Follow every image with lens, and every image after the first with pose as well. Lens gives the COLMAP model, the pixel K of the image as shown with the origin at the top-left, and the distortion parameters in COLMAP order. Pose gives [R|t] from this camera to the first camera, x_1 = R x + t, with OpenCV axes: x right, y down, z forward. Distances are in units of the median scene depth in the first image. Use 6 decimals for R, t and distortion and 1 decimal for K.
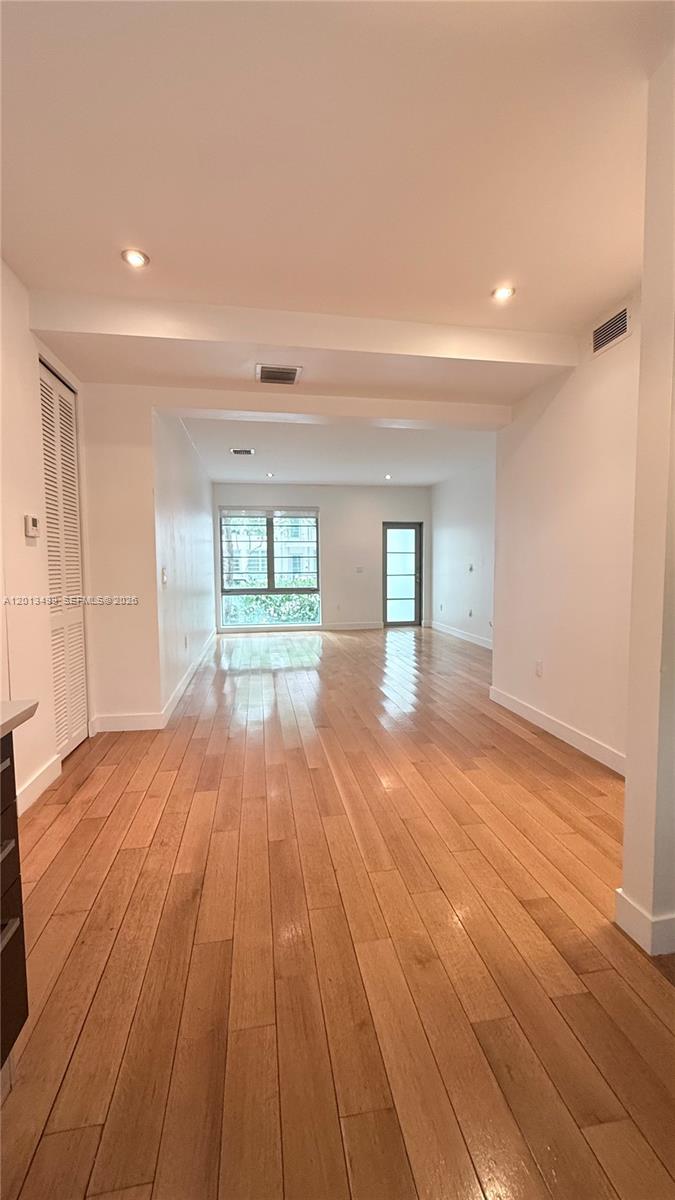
lens RADIAL K [[476.6, 0, 339.9], [0, 476.6, 595.1], [0, 0, 1]] dist [-0.000813, 0.000032]
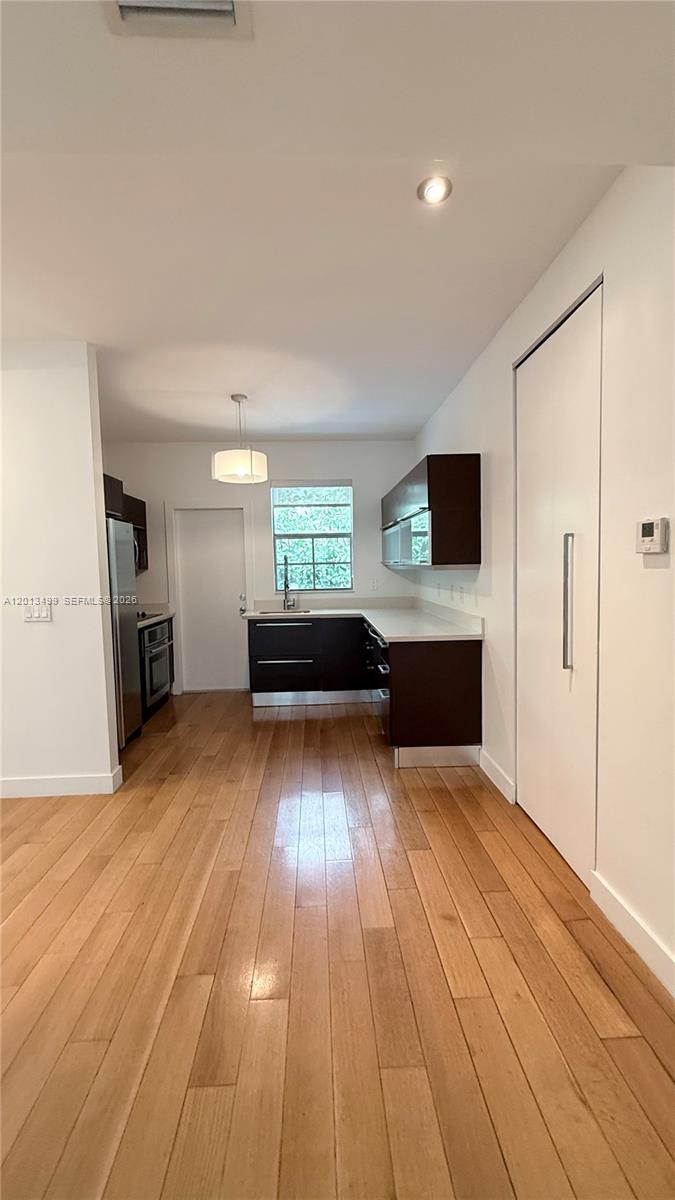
lens RADIAL K [[476.6, 0, 339.9], [0, 476.6, 595.1], [0, 0, 1]] dist [-0.000813, 0.000032]
pose [[-0.992622, 0.020866, 0.119440, -0.313779], [0.036108, 0.991257, 0.126909, -0.157774], [-0.115748, 0.130286, -0.984697, 1.609224]]
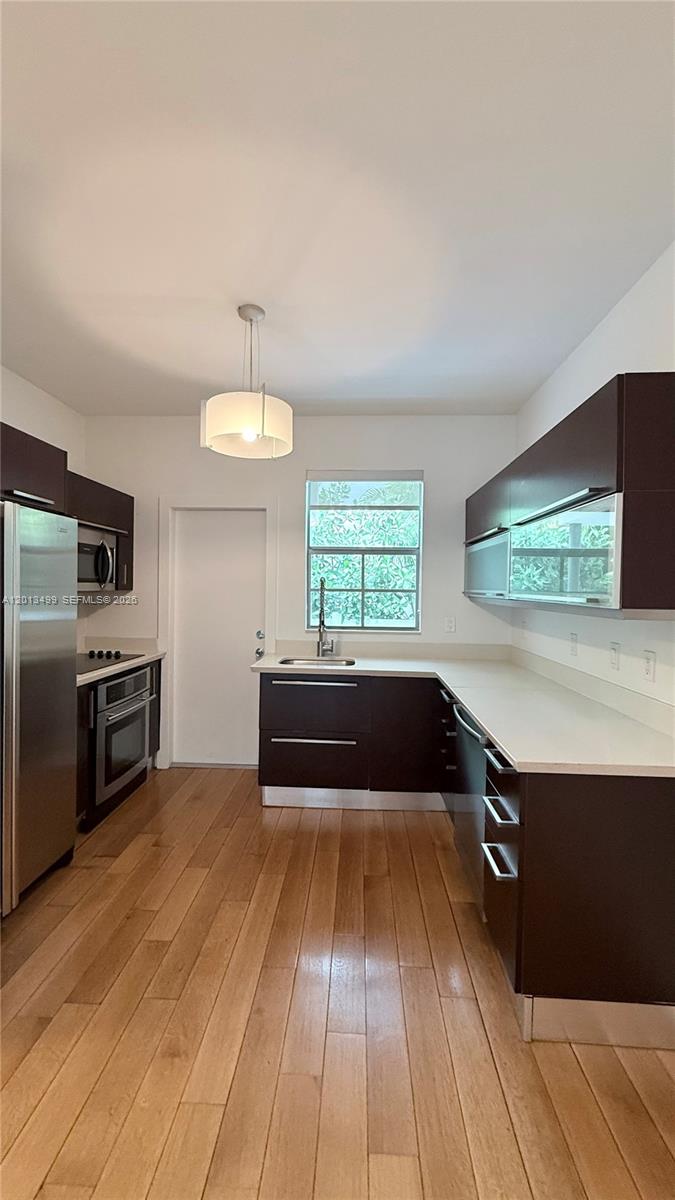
lens RADIAL K [[476.6, 0, 339.9], [0, 476.6, 595.1], [0, 0, 1]] dist [-0.000813, 0.000032]
pose [[-0.976759, -0.009465, 0.214130, -0.200919], [0.007235, 0.996999, 0.077073, -0.133075], [-0.214217, 0.076831, -0.973760, 1.006916]]
